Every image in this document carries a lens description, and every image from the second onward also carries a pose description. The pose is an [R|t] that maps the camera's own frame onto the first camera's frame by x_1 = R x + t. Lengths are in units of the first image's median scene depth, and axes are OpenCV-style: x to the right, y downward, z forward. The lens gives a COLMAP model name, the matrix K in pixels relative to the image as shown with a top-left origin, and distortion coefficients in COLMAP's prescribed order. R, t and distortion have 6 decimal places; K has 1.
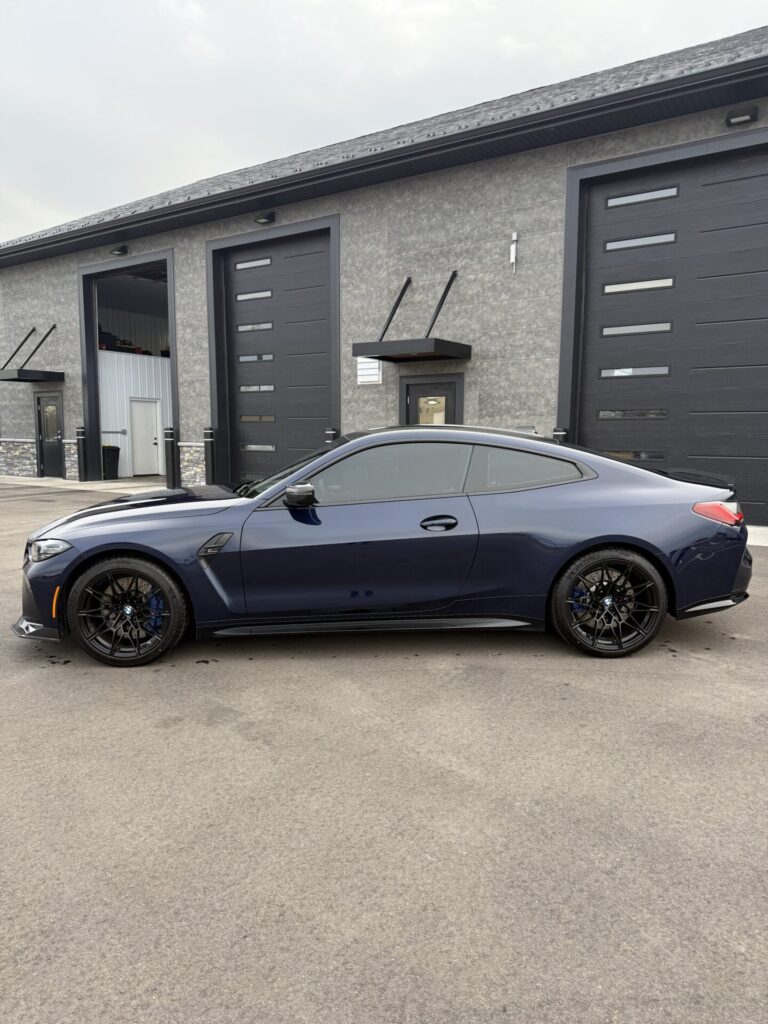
lens RADIAL K [[721.8, 0, 385.1], [0, 721.8, 515.1], [0, 0, 1]] dist [0.001288, -0.000410]
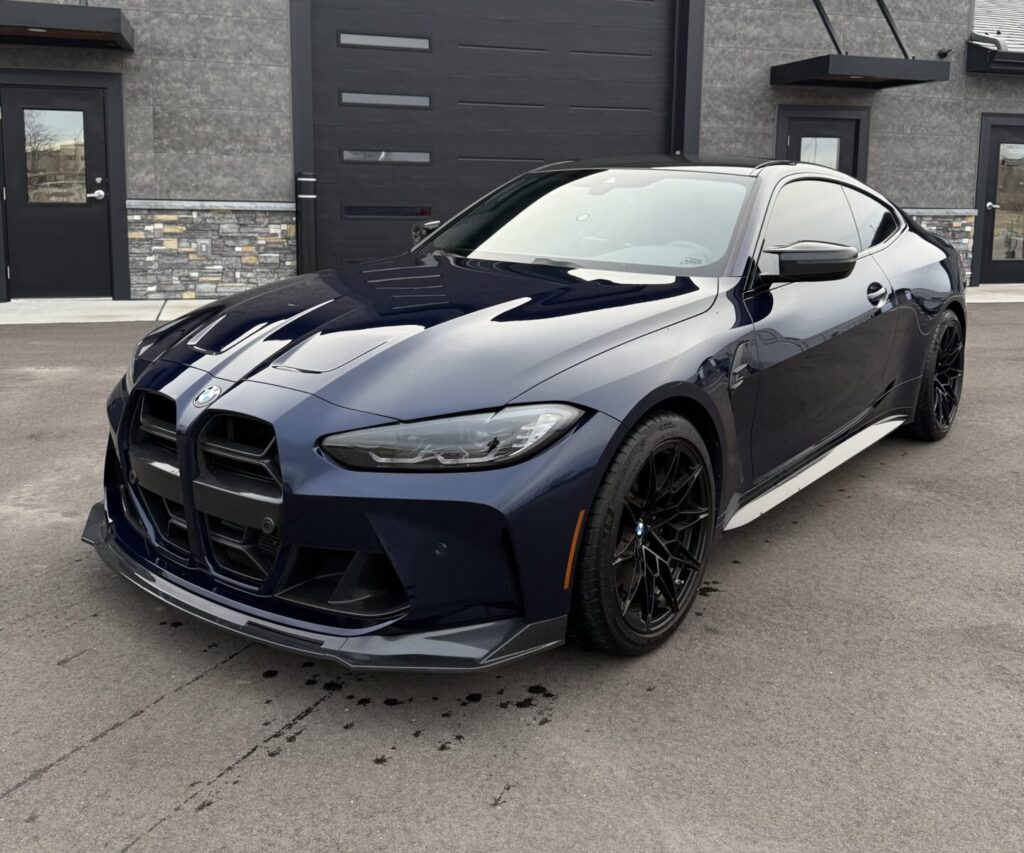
lens RADIAL K [[966.4, 0, 537.3], [0, 966.4, 321.1], [0, 0, 1]] dist [-0.022935, 0.000000]
pose [[0.628100, -0.081676, 0.773834, -0.324701], [0.063812, 0.996533, 0.053388, -0.014174], [-0.775512, 0.015847, 0.631134, 0.247218]]
